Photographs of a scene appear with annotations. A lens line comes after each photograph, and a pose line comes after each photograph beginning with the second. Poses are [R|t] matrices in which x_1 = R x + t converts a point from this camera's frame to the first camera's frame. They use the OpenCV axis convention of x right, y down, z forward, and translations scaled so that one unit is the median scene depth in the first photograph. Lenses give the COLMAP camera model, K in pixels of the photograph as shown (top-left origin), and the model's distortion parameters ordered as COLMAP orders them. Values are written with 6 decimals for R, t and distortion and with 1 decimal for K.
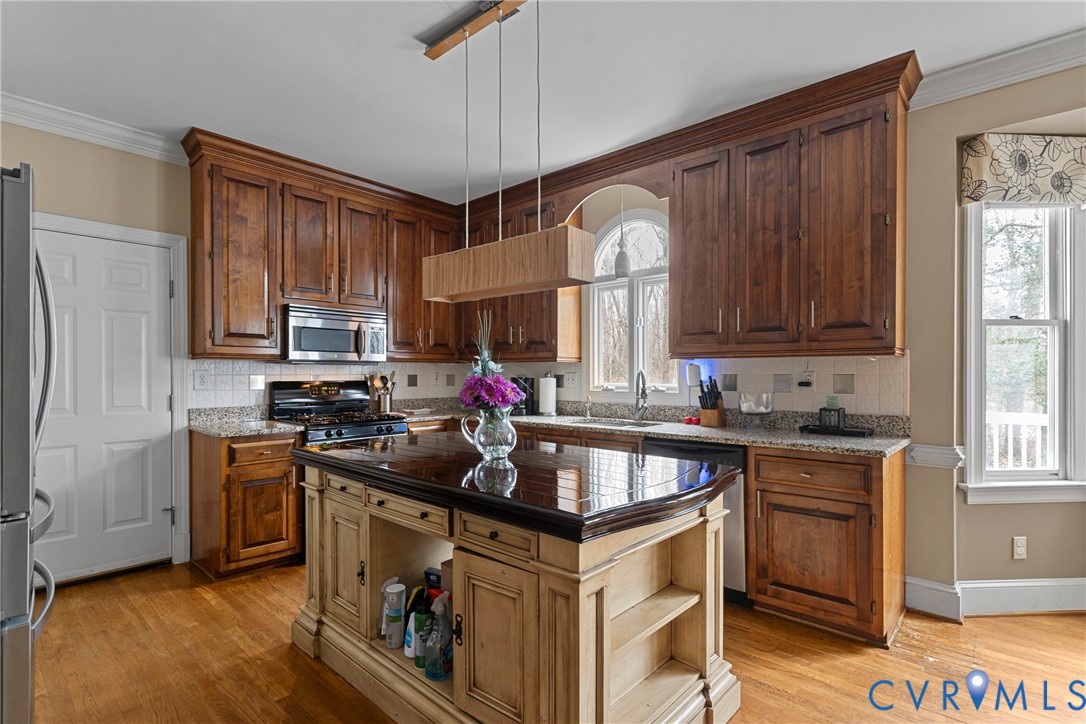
lens RADIAL K [[518.5, 0, 541.9], [0, 518.5, 375.0], [0, 0, 1]] dist [0.004387, -0.000760]
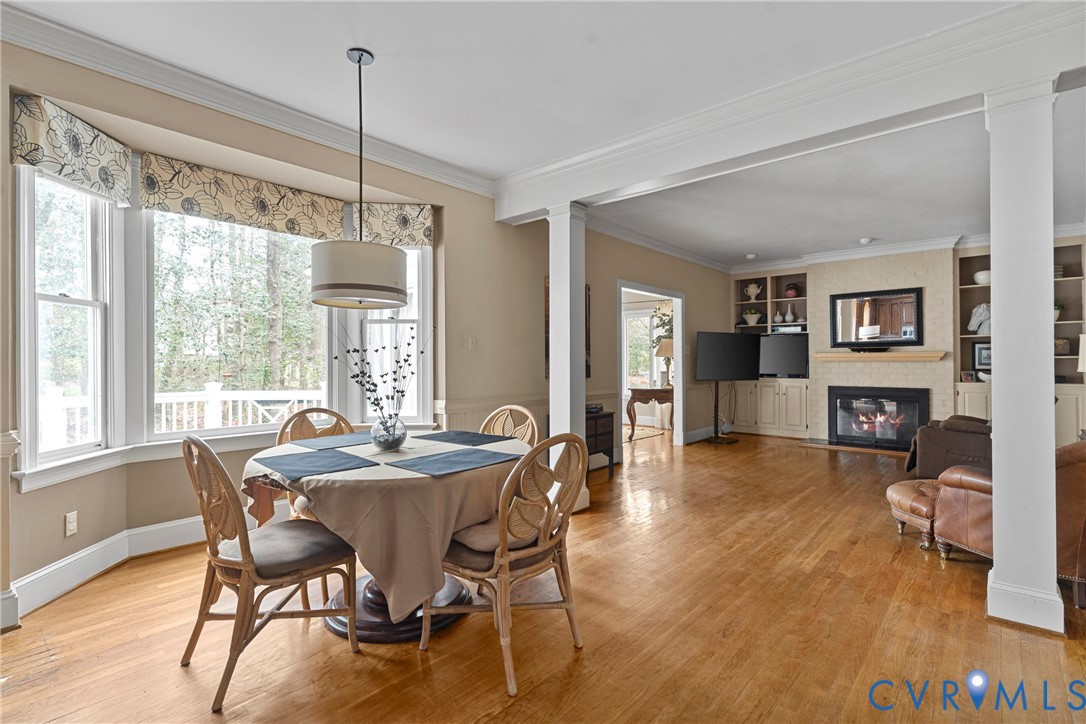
lens RADIAL K [[518.5, 0, 539.3], [0, 518.5, 354.0], [0, 0, 1]] dist [0.004387, -0.000760]
pose [[-0.016245, 0.009487, 0.999823, -0.095102], [0.005838, 0.999939, -0.009393, 0.016288], [-0.999851, 0.005684, -0.016300, 0.094253]]
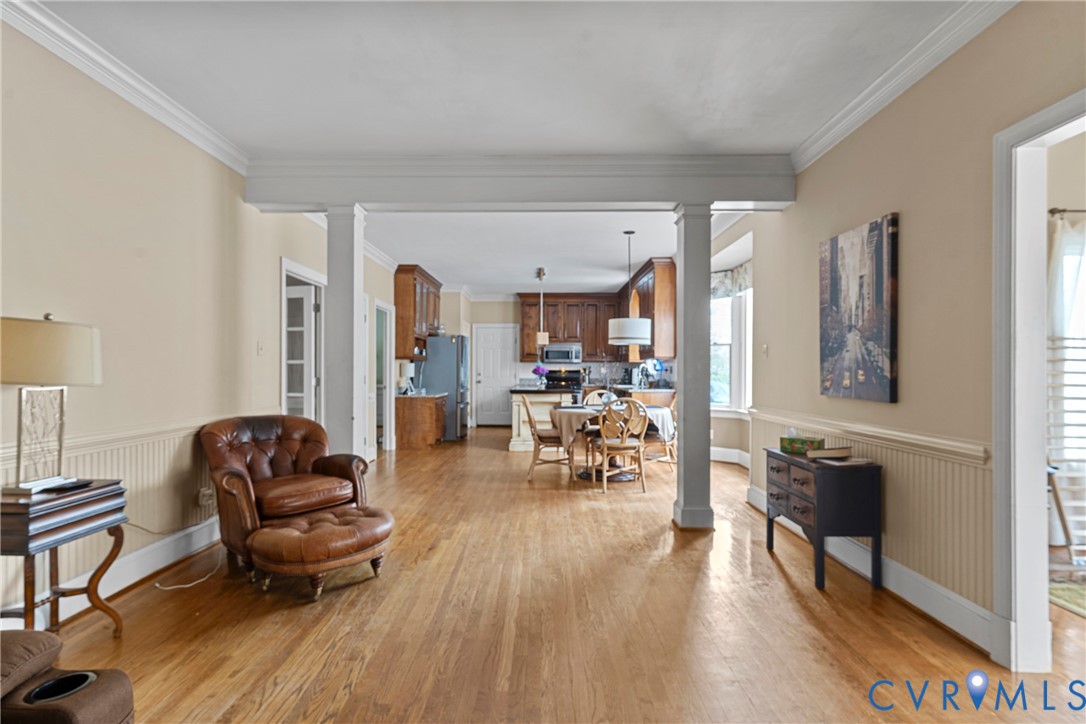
lens RADIAL K [[518.5, 0, 539.4], [0, 518.5, 370.9], [0, 0, 1]] dist [0.004387, -0.000760]
pose [[0.668258, 0.003423, -0.743922, 1.826455], [-0.007879, 0.999966, -0.002476, 0.028928], [0.743888, 0.007516, 0.668262, -1.064548]]
